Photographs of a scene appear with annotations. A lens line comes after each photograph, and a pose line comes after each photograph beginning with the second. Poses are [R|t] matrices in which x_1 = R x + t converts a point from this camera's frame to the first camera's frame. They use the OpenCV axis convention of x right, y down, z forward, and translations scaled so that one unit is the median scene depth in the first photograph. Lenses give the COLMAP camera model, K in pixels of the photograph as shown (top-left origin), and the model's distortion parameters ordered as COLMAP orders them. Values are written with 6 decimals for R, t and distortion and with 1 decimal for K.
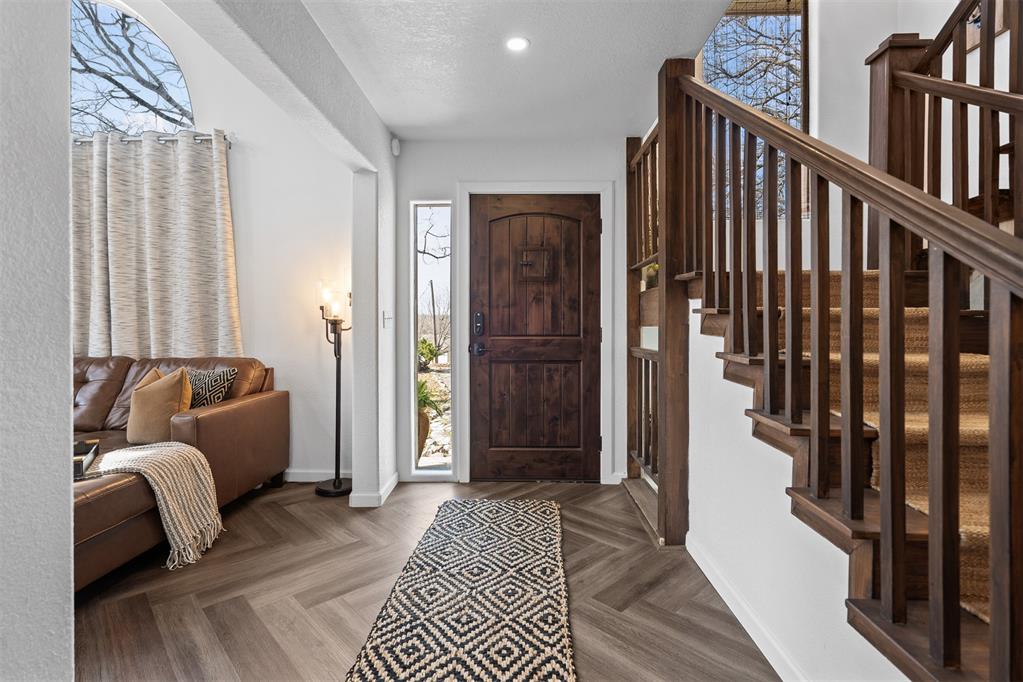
lens RADIAL K [[478.4, 0, 509.8], [0, 478.4, 329.8], [0, 0, 1]] dist [-0.002029, 0.000154]
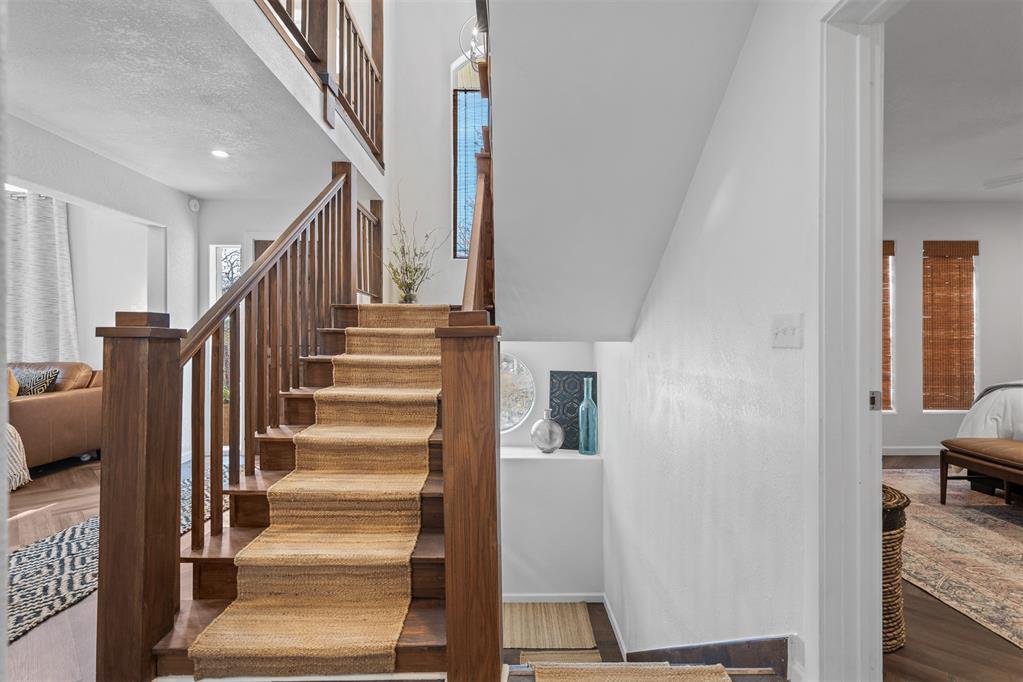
lens RADIAL K [[478.4, 0, 513.9], [0, 478.4, 344.8], [0, 0, 1]] dist [-0.002029, 0.000154]
pose [[0.998964, 0.001637, 0.045474, 0.588160], [-0.001497, 0.999994, -0.003125, 0.011873], [-0.045479, 0.003054, 0.998961, -0.373349]]
